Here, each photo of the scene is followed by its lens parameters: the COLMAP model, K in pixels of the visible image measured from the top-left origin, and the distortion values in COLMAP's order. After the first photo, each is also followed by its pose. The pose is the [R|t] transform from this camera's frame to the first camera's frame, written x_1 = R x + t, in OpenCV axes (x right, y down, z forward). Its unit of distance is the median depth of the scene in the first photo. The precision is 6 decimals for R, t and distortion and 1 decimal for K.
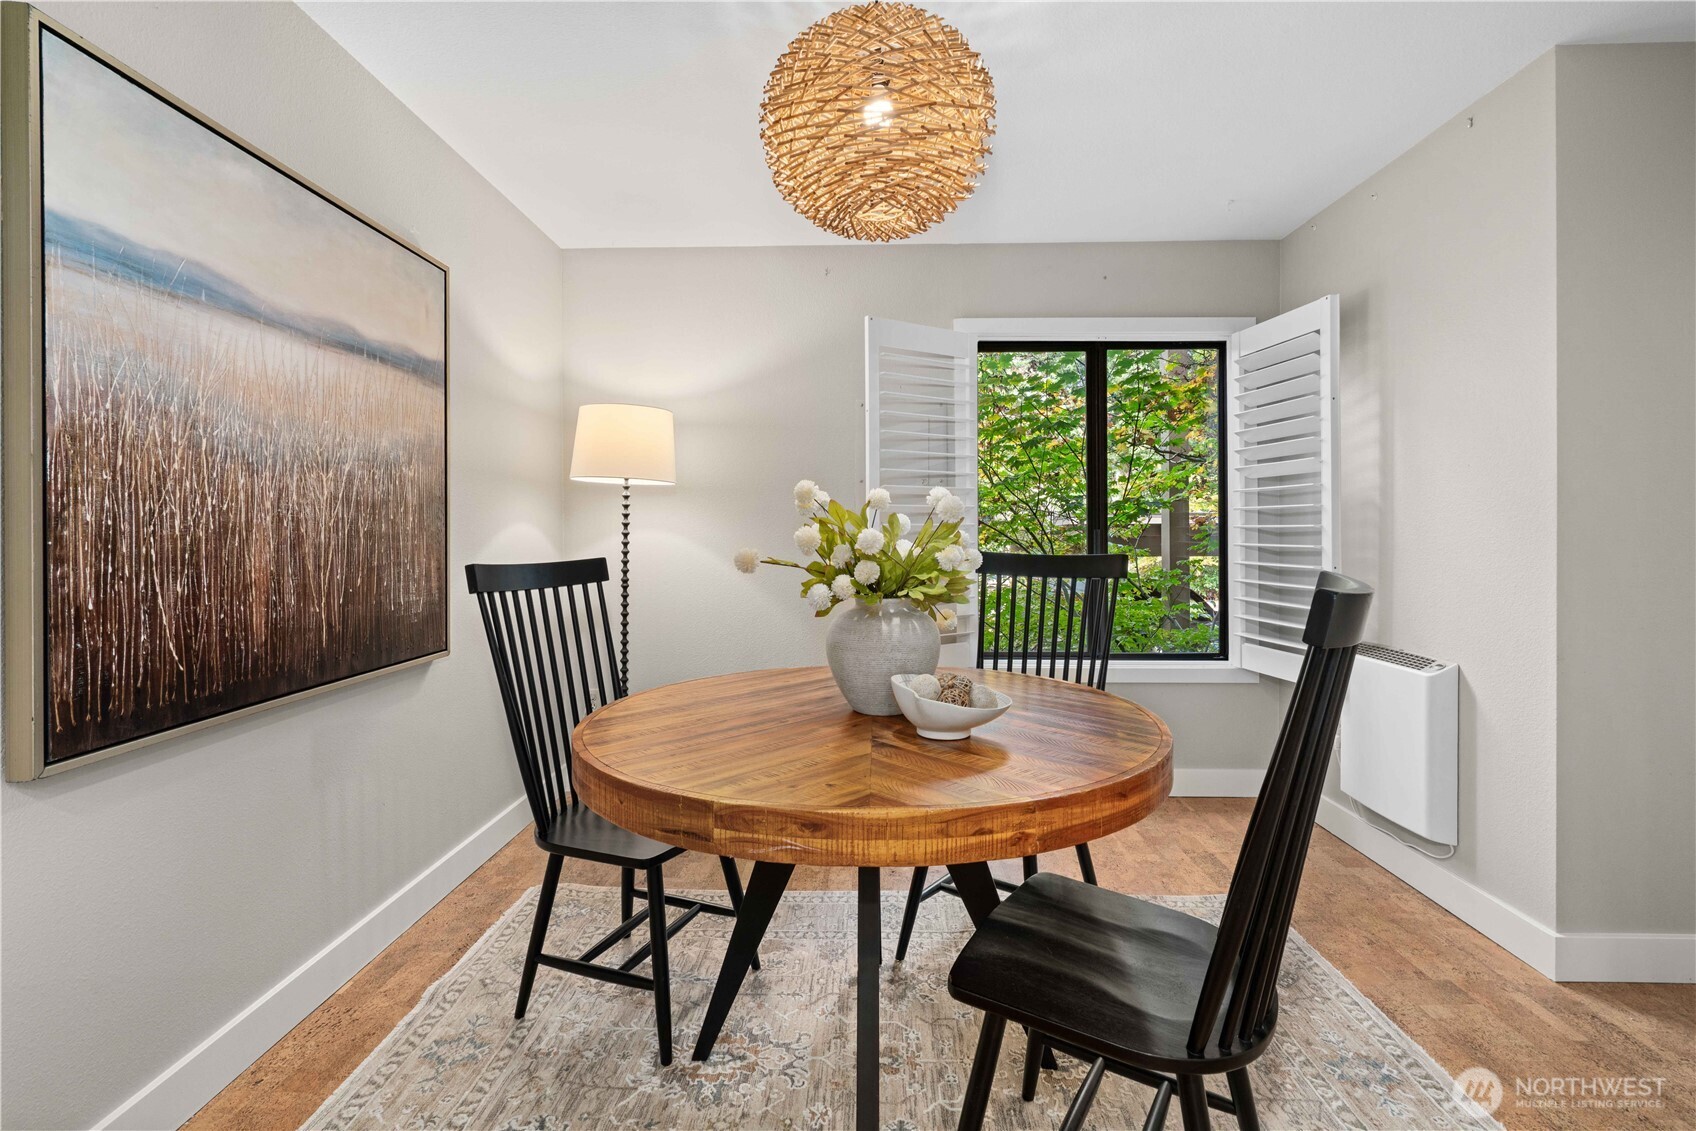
lens RADIAL K [[768.3, 0, 848.0], [0, 768.3, 535.2], [0, 0, 1]] dist [-0.008108, 0.000891]
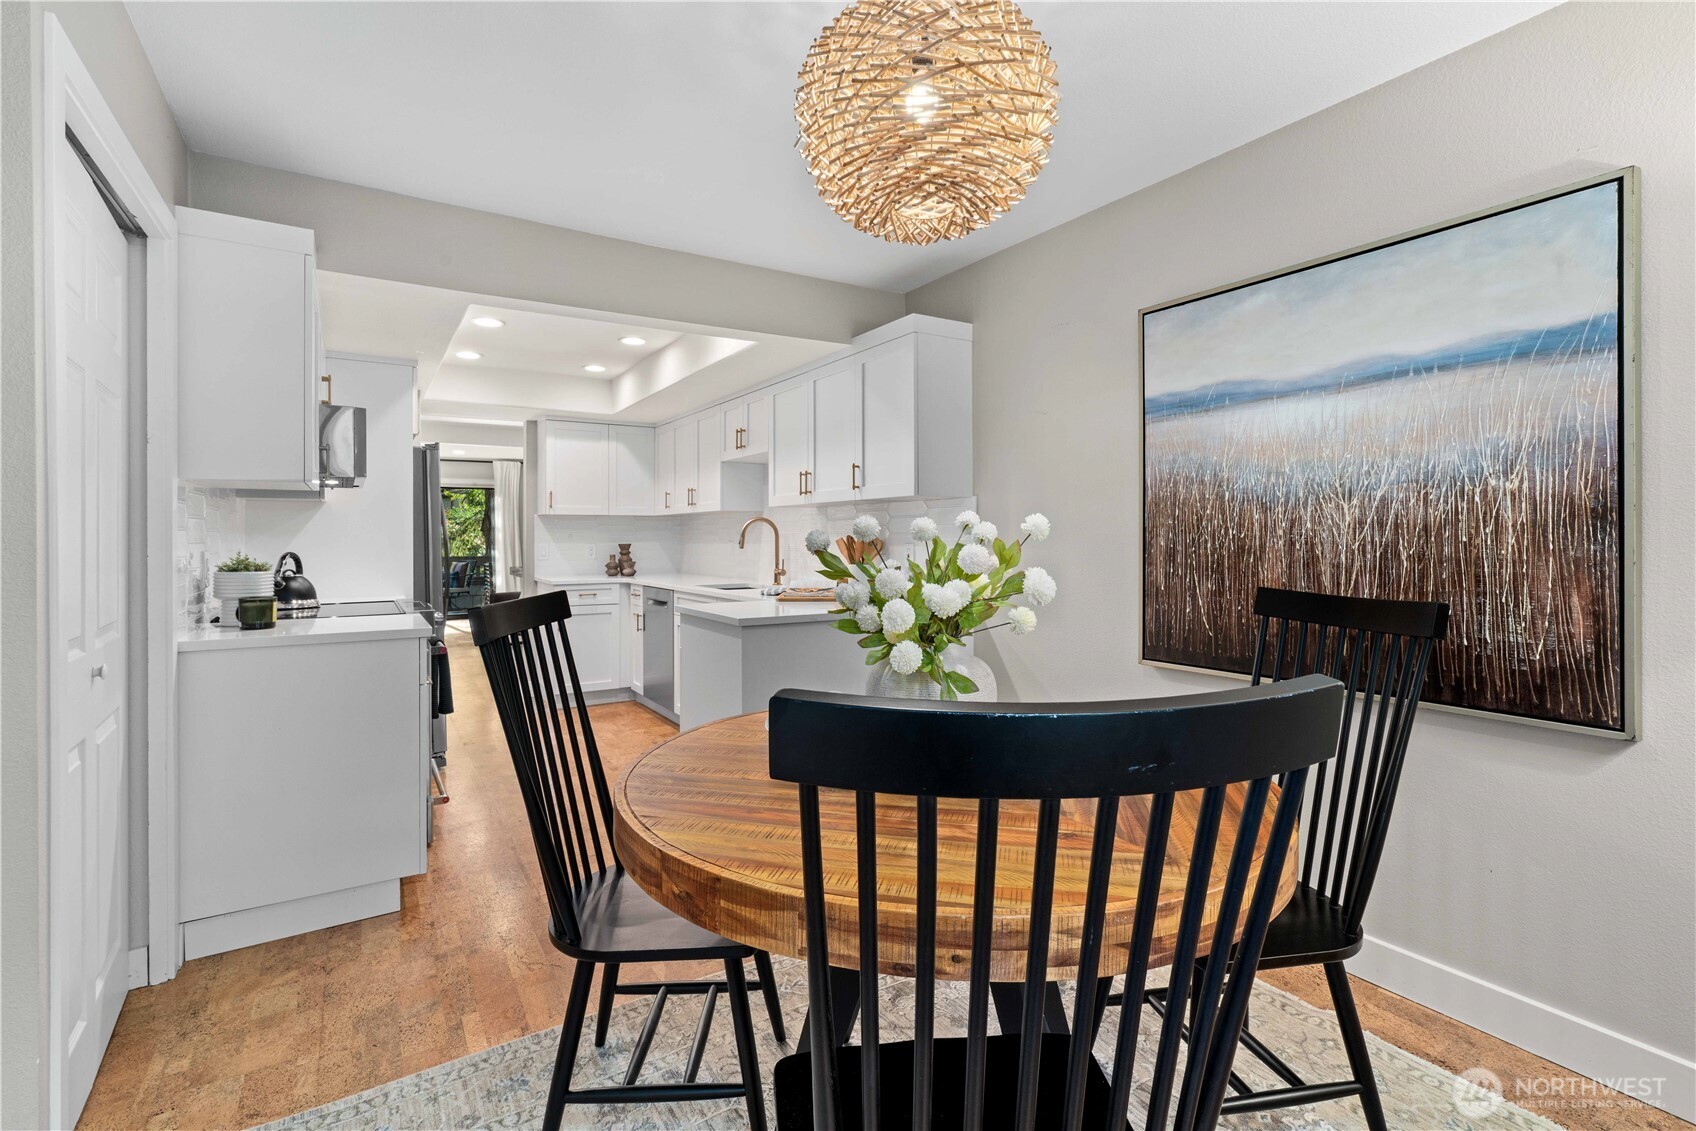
lens RADIAL K [[767.0, 0, 849.8], [0, 767.0, 552.2], [0, 0, 1]] dist [-0.006240, 0.001314]
pose [[-0.826695, 0.017046, -0.562392, 0.391159], [0.002056, 0.999626, 0.027277, -0.027338], [0.562646, 0.021393, -0.826421, 1.071669]]
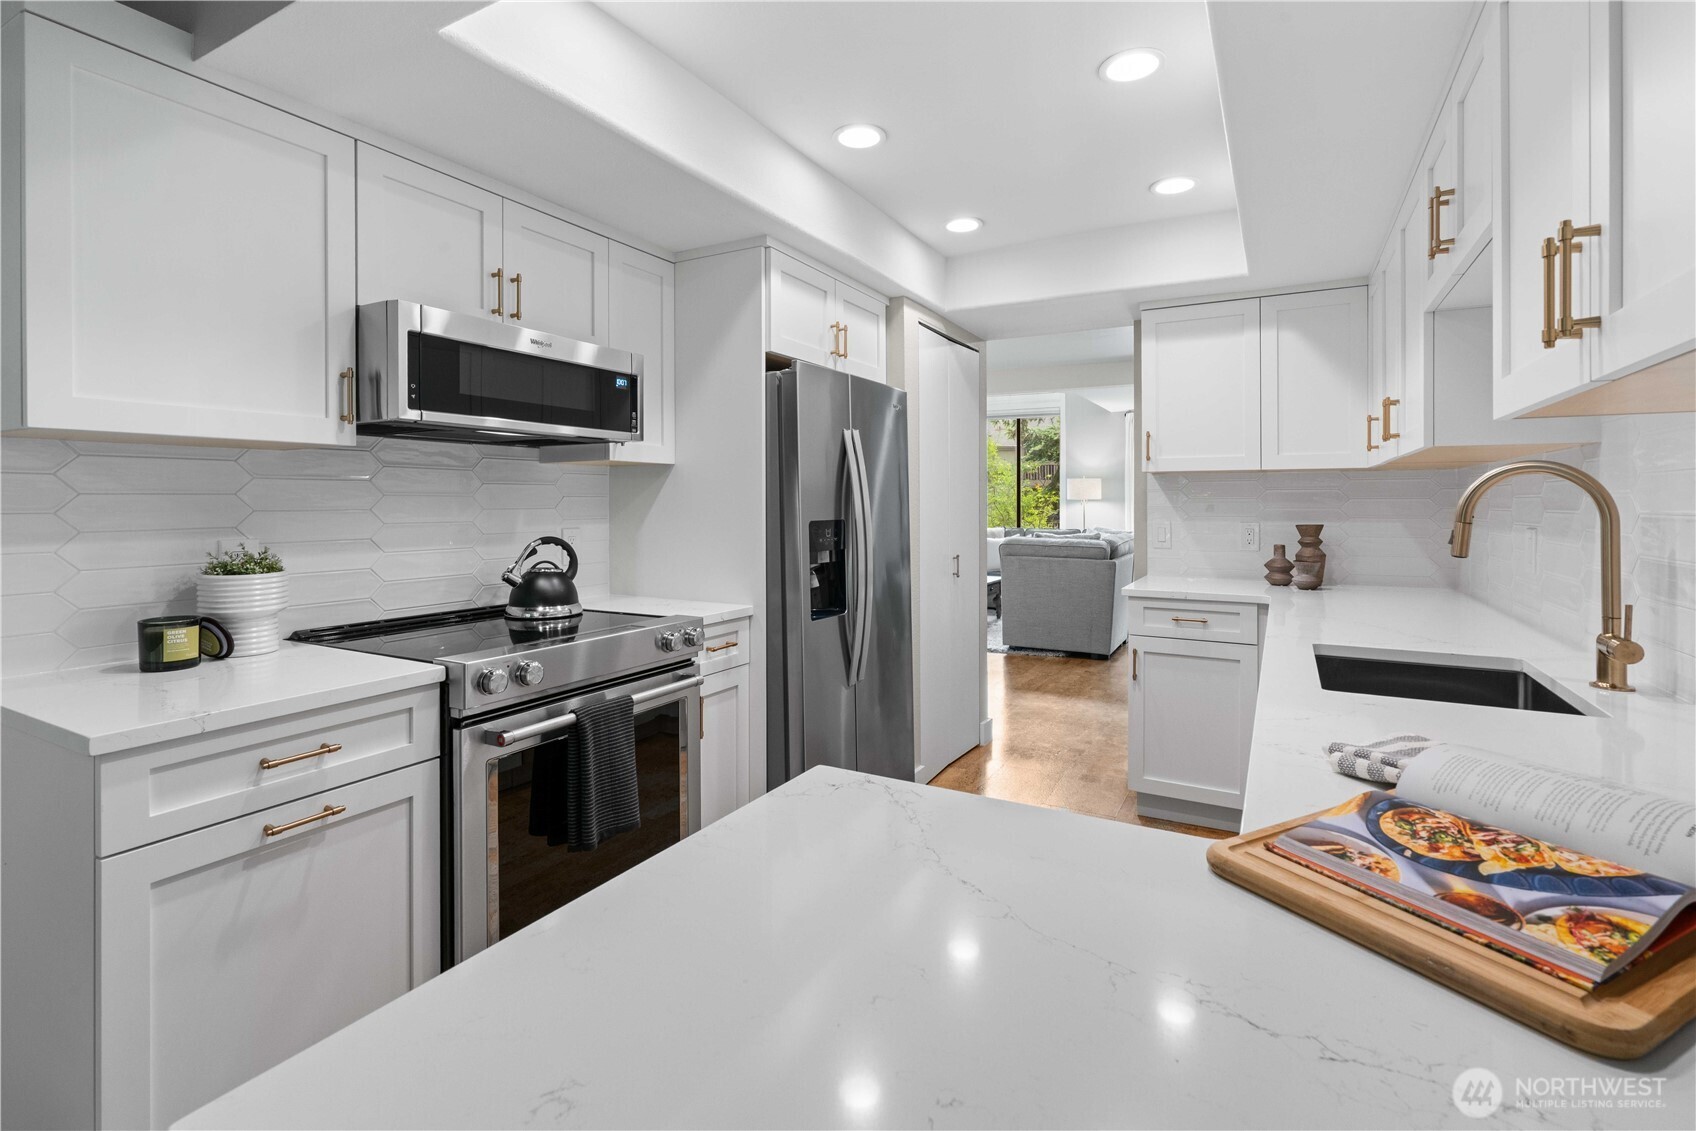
lens RADIAL K [[789.6, 0, 848.2], [0, 789.6, 510.6], [0, 0, 1]] dist [-0.002640, -0.000230]
pose [[-0.887639, 0.000196, 0.460541, -0.284693], [0.008298, 0.999844, 0.015568, -0.038304], [-0.460466, 0.017641, -0.887502, 0.189377]]
